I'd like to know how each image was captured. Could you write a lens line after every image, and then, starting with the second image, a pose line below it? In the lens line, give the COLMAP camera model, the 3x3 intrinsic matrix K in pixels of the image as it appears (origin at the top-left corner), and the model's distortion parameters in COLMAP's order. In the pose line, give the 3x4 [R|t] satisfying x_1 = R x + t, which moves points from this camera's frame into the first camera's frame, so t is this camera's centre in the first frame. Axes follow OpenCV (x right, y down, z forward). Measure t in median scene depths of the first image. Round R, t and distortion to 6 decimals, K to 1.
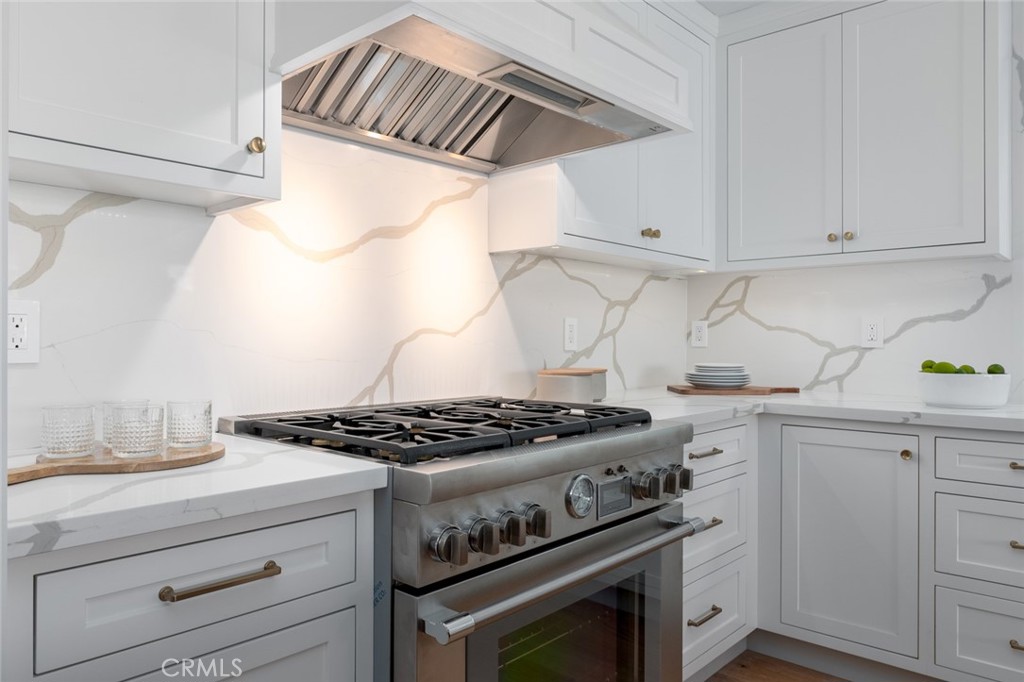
lens RADIAL K [[699.0, 0, 512.3], [0, 699.0, 339.2], [0, 0, 1]] dist [-0.004723, -0.004462]
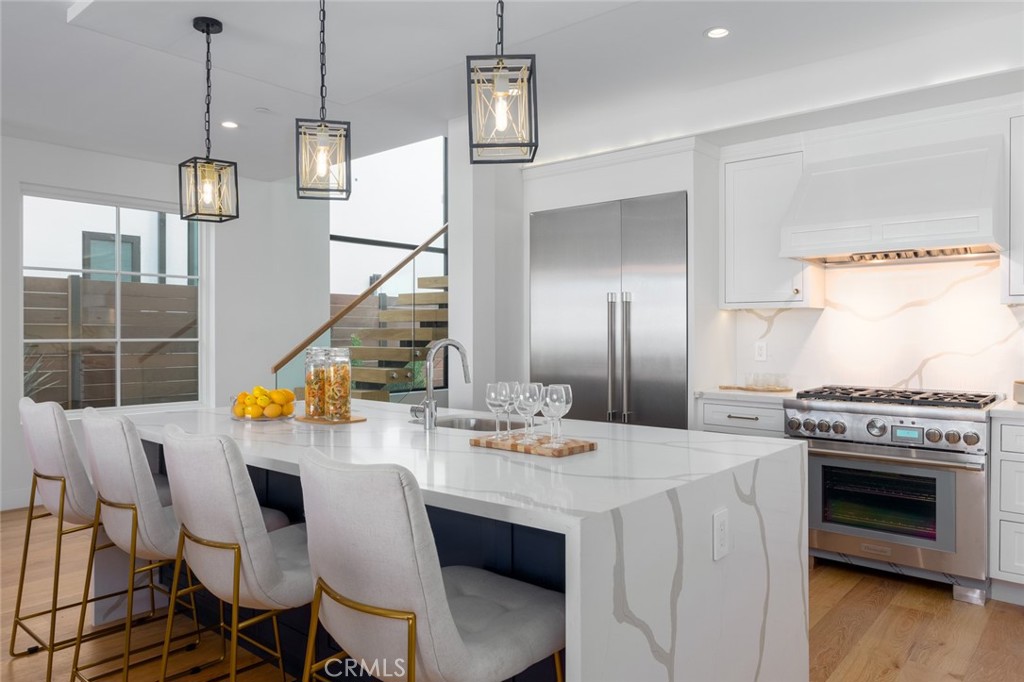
lens RADIAL K [[699.0, 0, 512.2], [0, 699.0, 337.2], [0, 0, 1]] dist [-0.004723, -0.004462]
pose [[0.026281, 0.010010, -0.999604, 1.815029], [-0.003255, 0.999945, 0.009928, -0.073147], [0.999649, 0.002993, 0.026312, -0.213539]]
